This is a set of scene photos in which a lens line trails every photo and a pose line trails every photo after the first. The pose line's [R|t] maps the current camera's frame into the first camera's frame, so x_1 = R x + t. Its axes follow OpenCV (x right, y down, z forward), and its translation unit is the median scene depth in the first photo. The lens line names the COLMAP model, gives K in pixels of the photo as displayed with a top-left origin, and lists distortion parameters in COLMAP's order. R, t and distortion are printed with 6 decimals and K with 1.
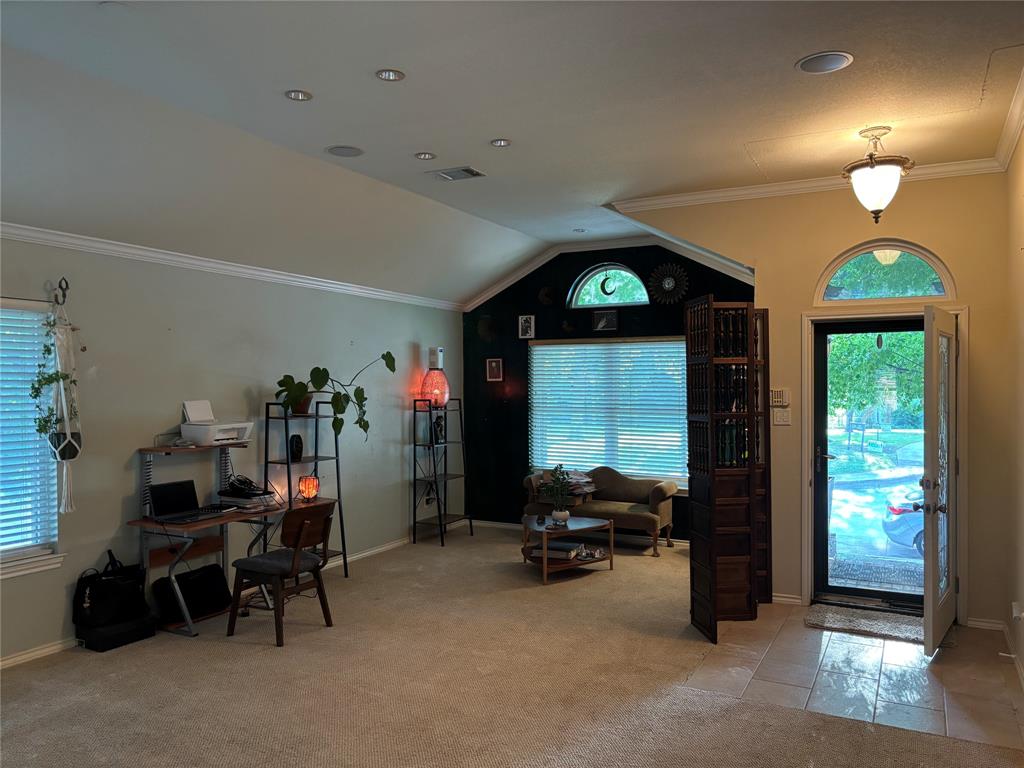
lens RADIAL K [[778.3, 0, 515.4], [0, 778.3, 386.6], [0, 0, 1]] dist [0.055562, -0.074396]
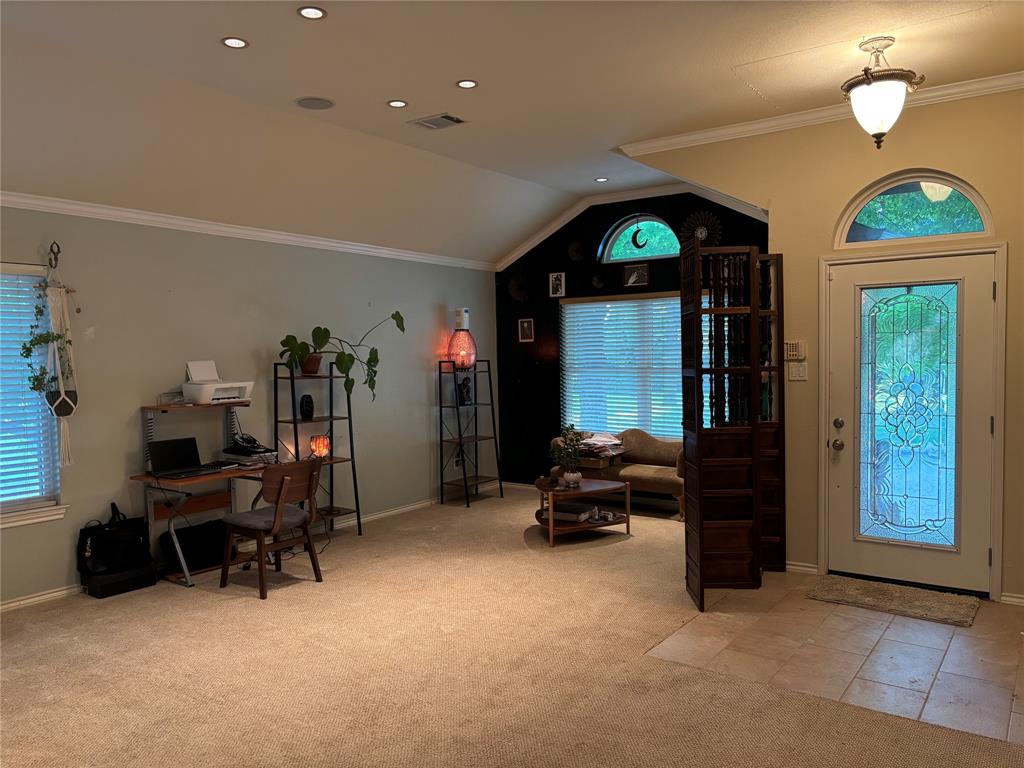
lens RADIAL K [[778.3, 0, 515.4], [0, 778.3, 386.6], [0, 0, 1]] dist [0.055562, -0.074396]
pose [[0.989283, -0.006941, -0.145845, 0.126239], [0.012665, 0.999184, 0.038355, 0.014601], [0.145460, -0.039791, 0.988564, 0.036878]]
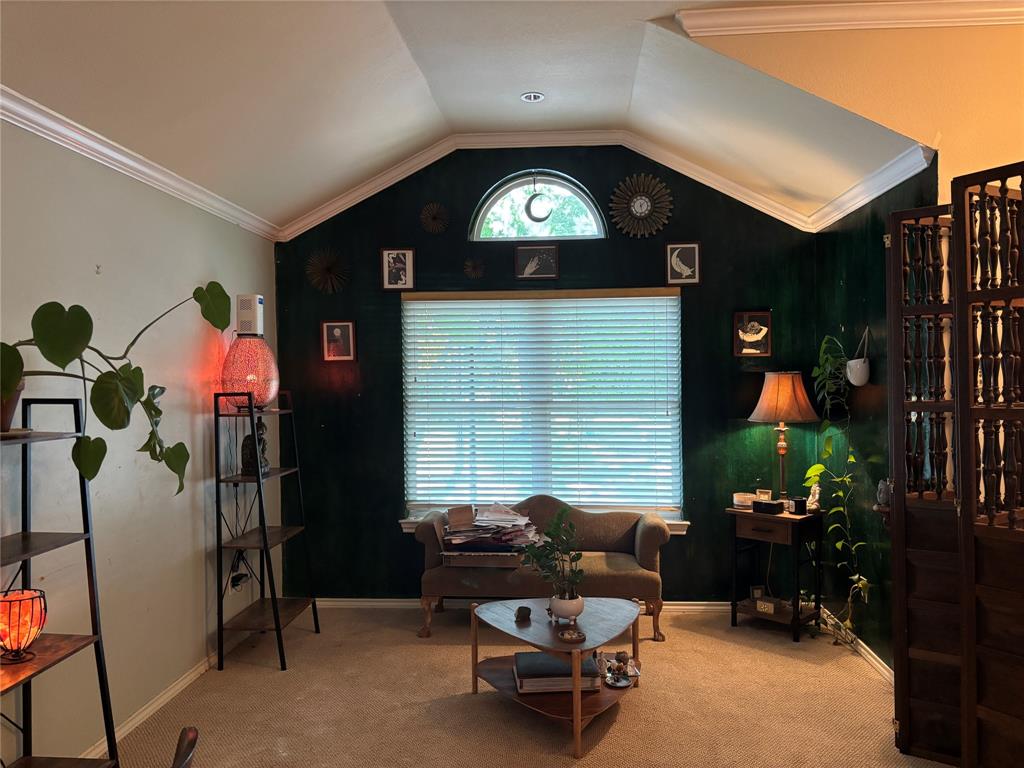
lens RADIAL K [[765.5, 0, 512.0], [0, 765.5, 384.0], [0, 0, 1]] dist [0.074306, -0.129845]
pose [[0.911289, -0.013095, 0.411559, -0.183731], [0.012070, 0.999914, 0.005091, 0.012025], [-0.411591, 0.000328, 0.911369, 0.518593]]
